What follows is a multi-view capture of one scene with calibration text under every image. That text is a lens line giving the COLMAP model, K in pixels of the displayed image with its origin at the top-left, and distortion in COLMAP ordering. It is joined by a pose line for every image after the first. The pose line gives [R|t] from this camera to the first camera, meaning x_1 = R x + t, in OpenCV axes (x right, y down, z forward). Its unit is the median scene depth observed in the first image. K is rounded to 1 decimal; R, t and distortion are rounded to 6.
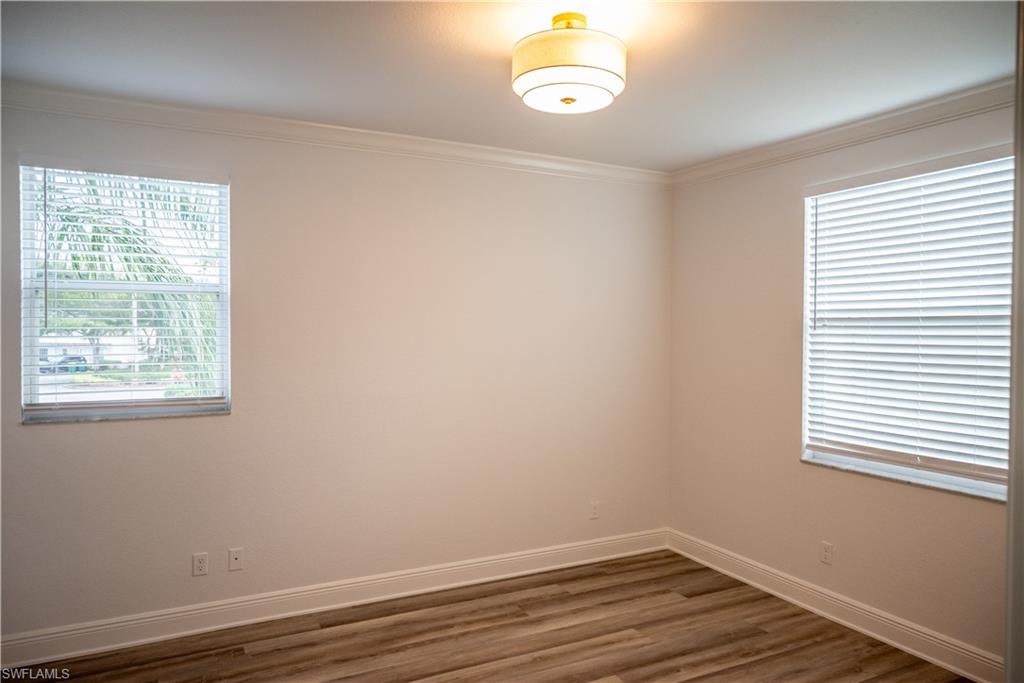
lens RADIAL K [[697.7, 0, 512.0], [0, 697.7, 341.5], [0, 0, 1]] dist [0.005898, 0.000637]
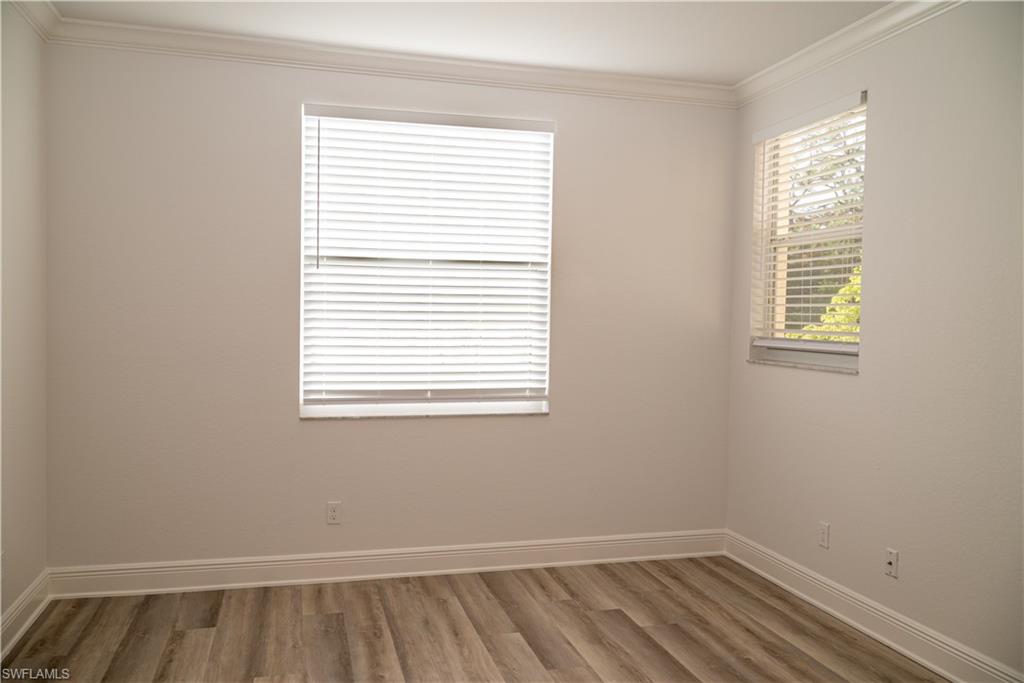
lens RADIAL K [[815.8, 0, 512.0], [0, 815.8, 341.5], [0, 0, 1]] dist [-0.010335, -0.003866]
pose [[0.220807, -0.036648, 0.974629, -0.546333], [0.007374, 0.999328, 0.035906, 0.042396], [-0.975290, -0.000741, 0.220928, 0.551853]]
